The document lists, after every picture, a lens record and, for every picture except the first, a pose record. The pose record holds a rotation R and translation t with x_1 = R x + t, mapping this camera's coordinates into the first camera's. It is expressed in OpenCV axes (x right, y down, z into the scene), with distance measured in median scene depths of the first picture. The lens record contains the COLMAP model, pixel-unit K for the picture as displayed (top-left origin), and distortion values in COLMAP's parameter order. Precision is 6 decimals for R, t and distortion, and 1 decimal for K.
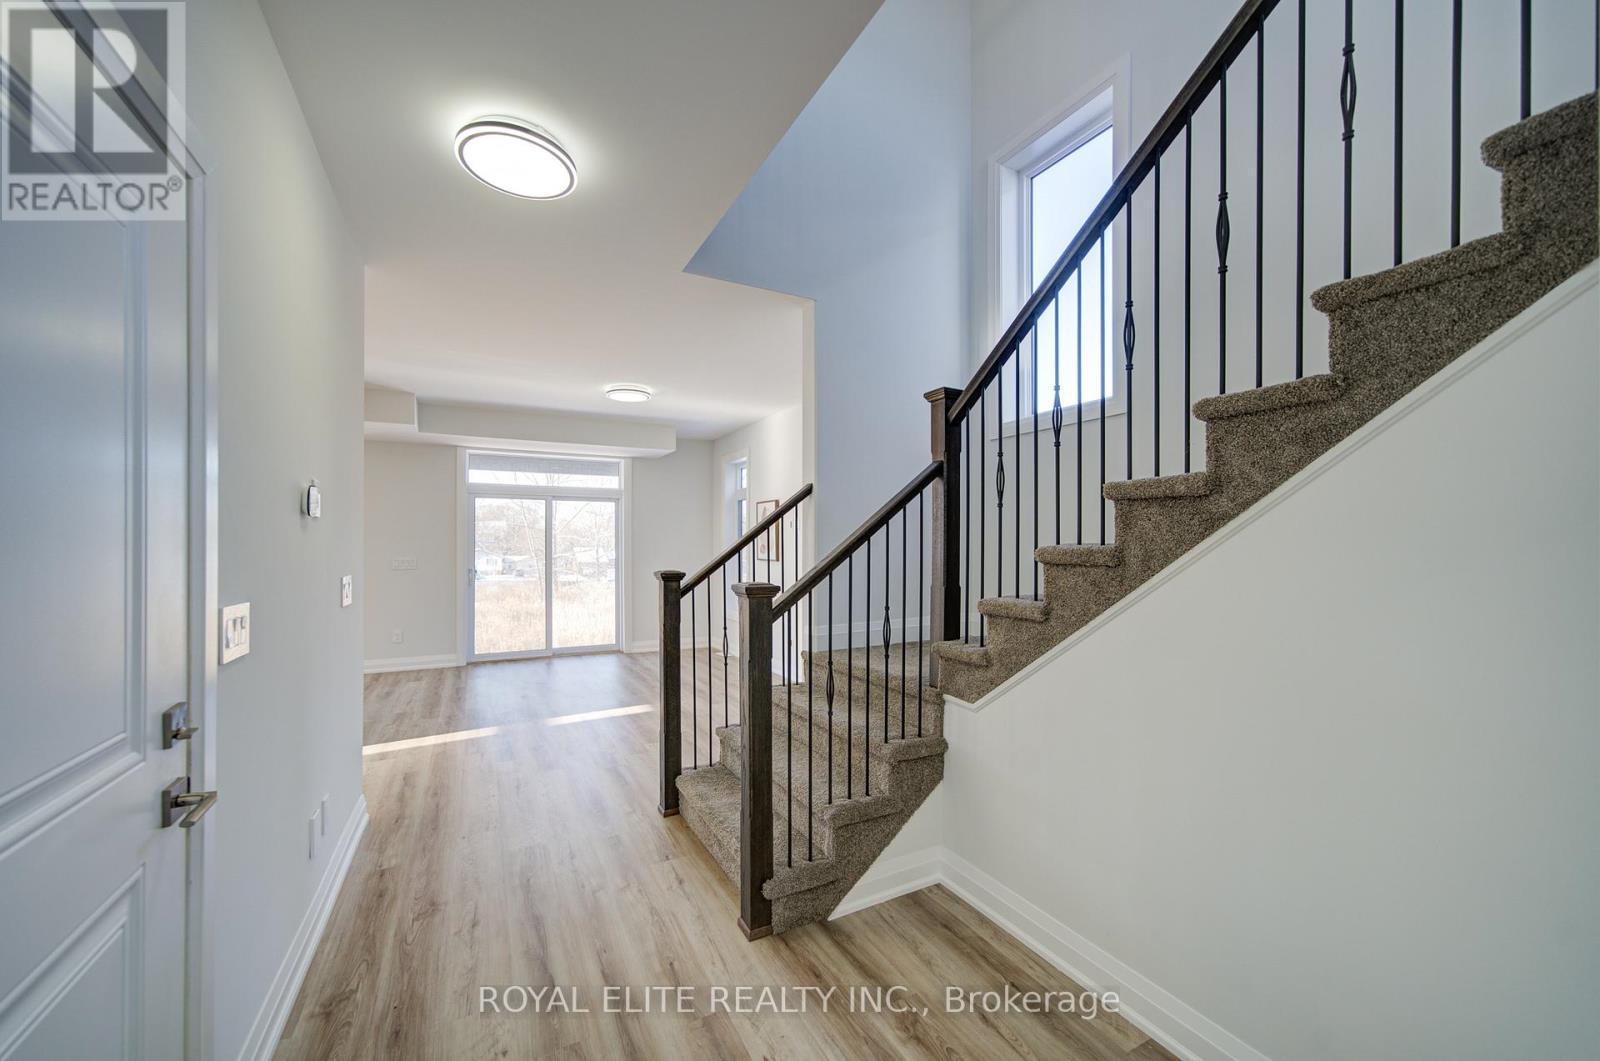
lens RADIAL K [[616.5, 0, 788.6], [0, 616.5, 542.0], [0, 0, 1]] dist [-0.006299, 0.010816]
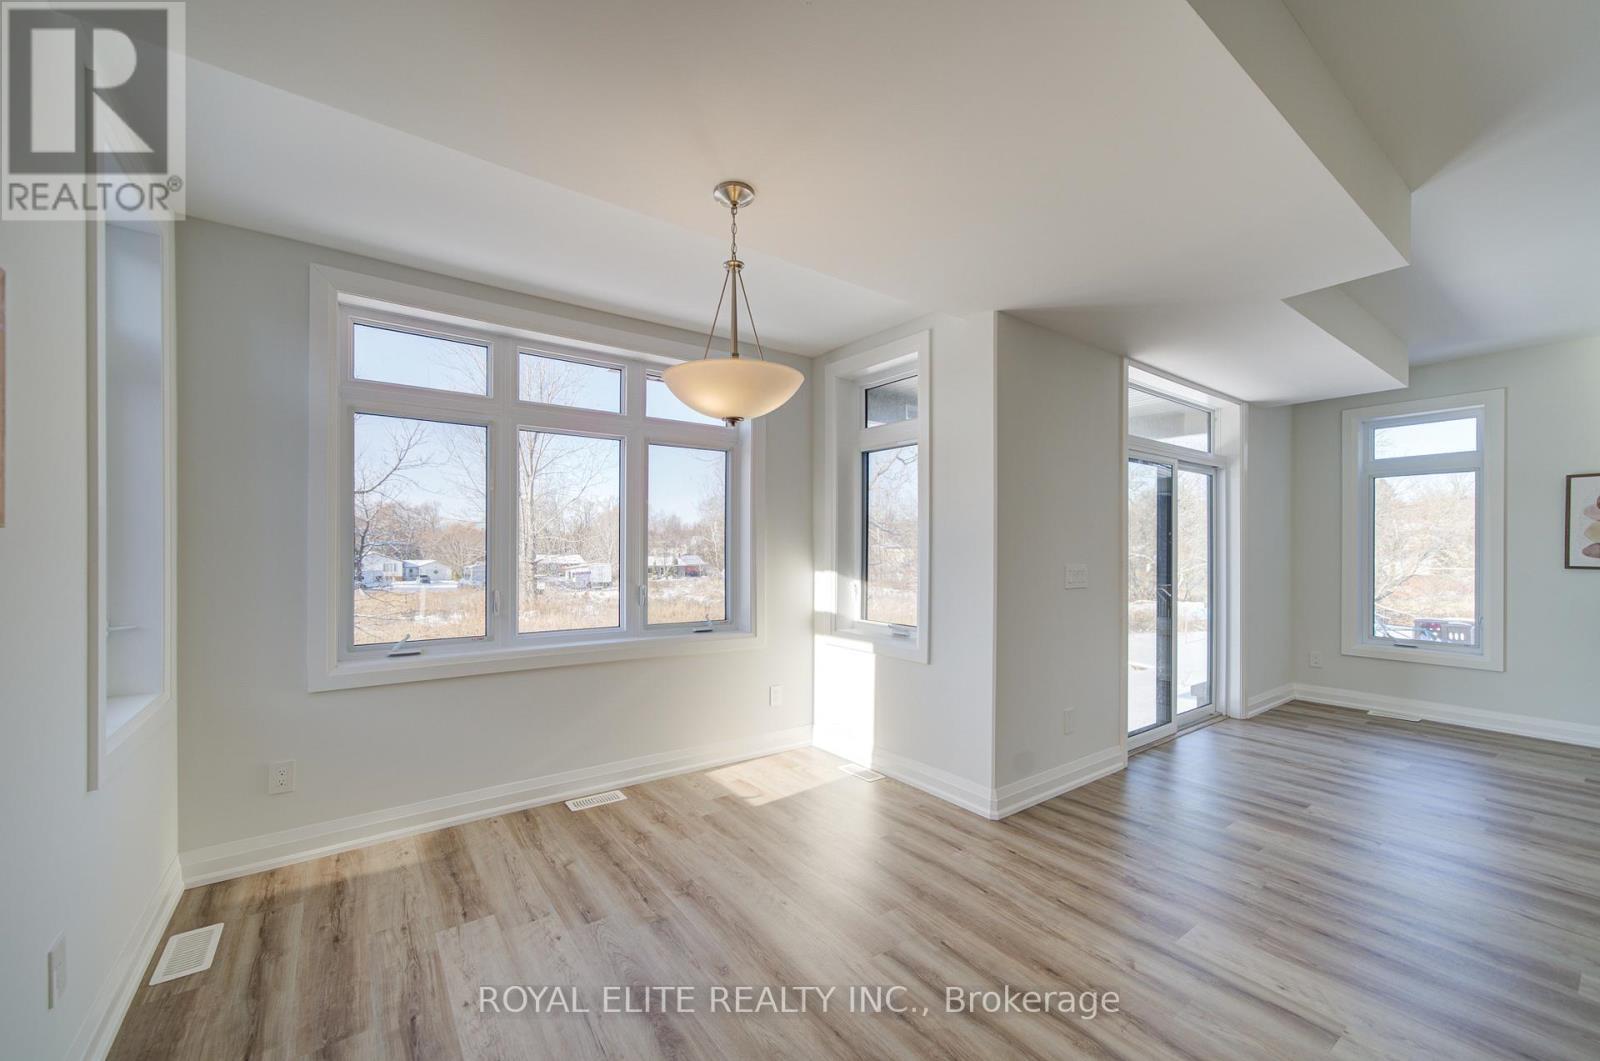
lens RADIAL K [[615.8, 0, 779.5], [0, 615.8, 549.9], [0, 0, 1]] dist [0.012081, 0.000151]
pose [[0.989202, 0.005628, 0.146451, -0.896567], [-0.006253, 0.999973, 0.003812, 0.011052], [-0.146426, -0.004686, 0.989211, 0.500905]]
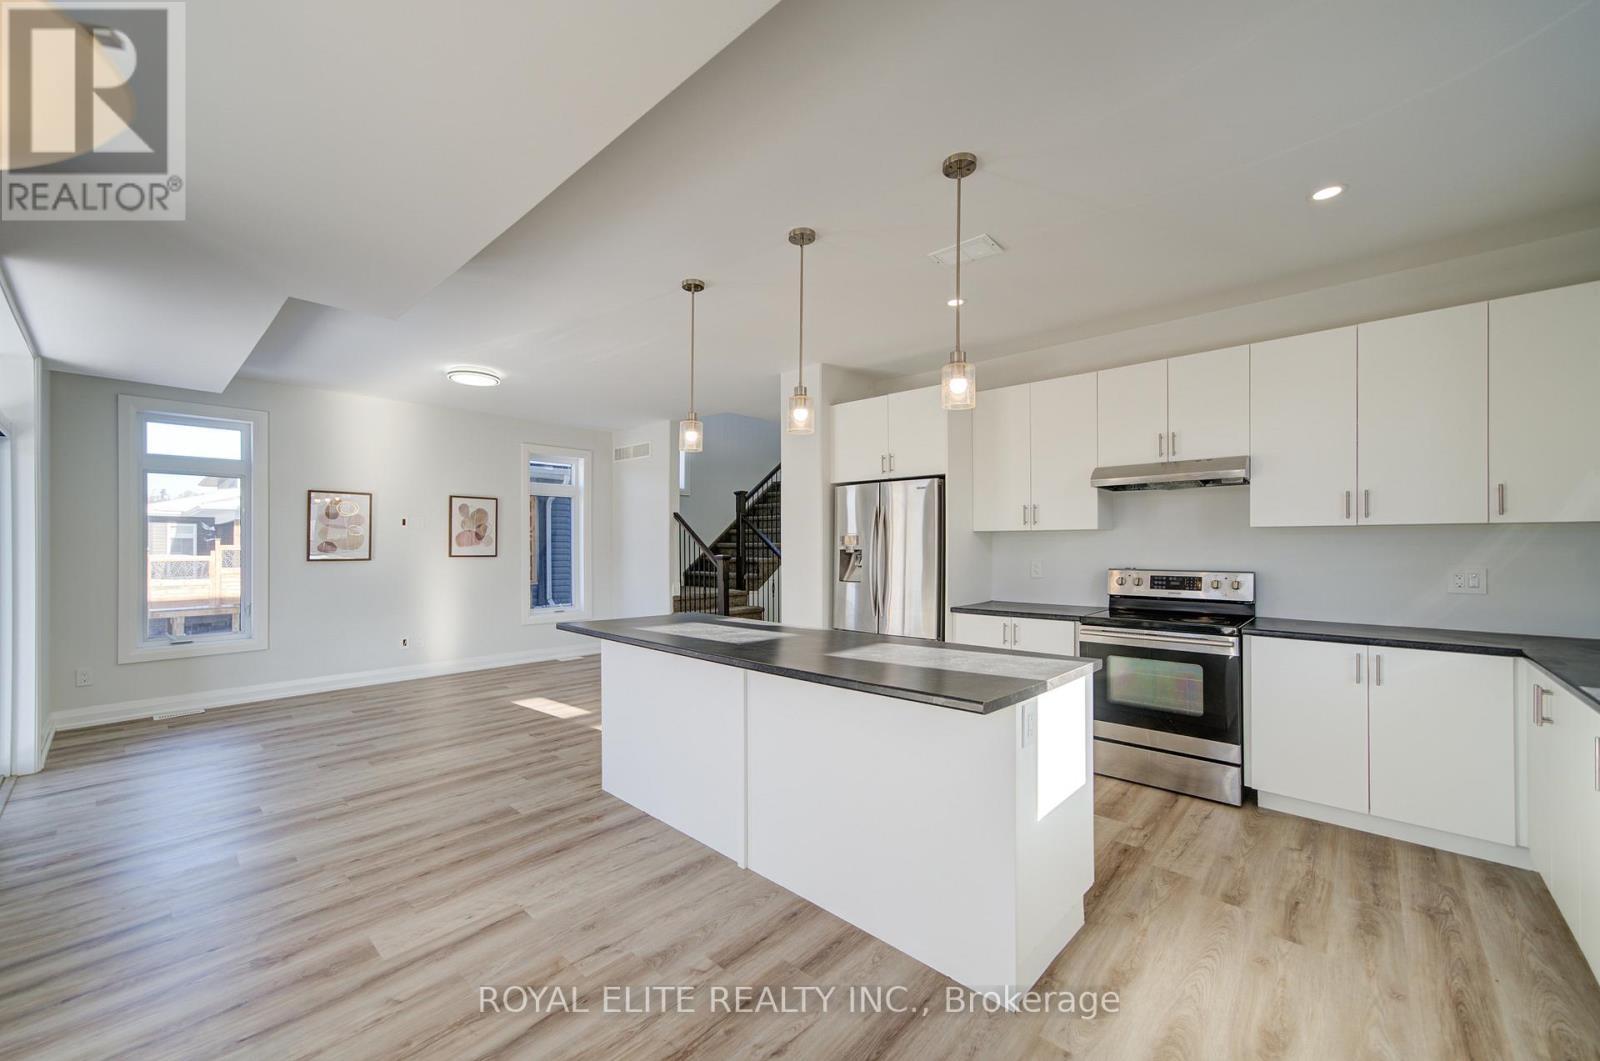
lens RADIAL K [[622.5, 0, 780.9], [0, 622.5, 541.7], [0, 0, 1]] dist [0.001961, 0.003922]
pose [[-0.337924, 0.007166, 0.941146, -0.998331], [0.002215, 0.999974, -0.006819, 0.009008], [-0.941171, -0.000220, -0.337931, 0.691562]]
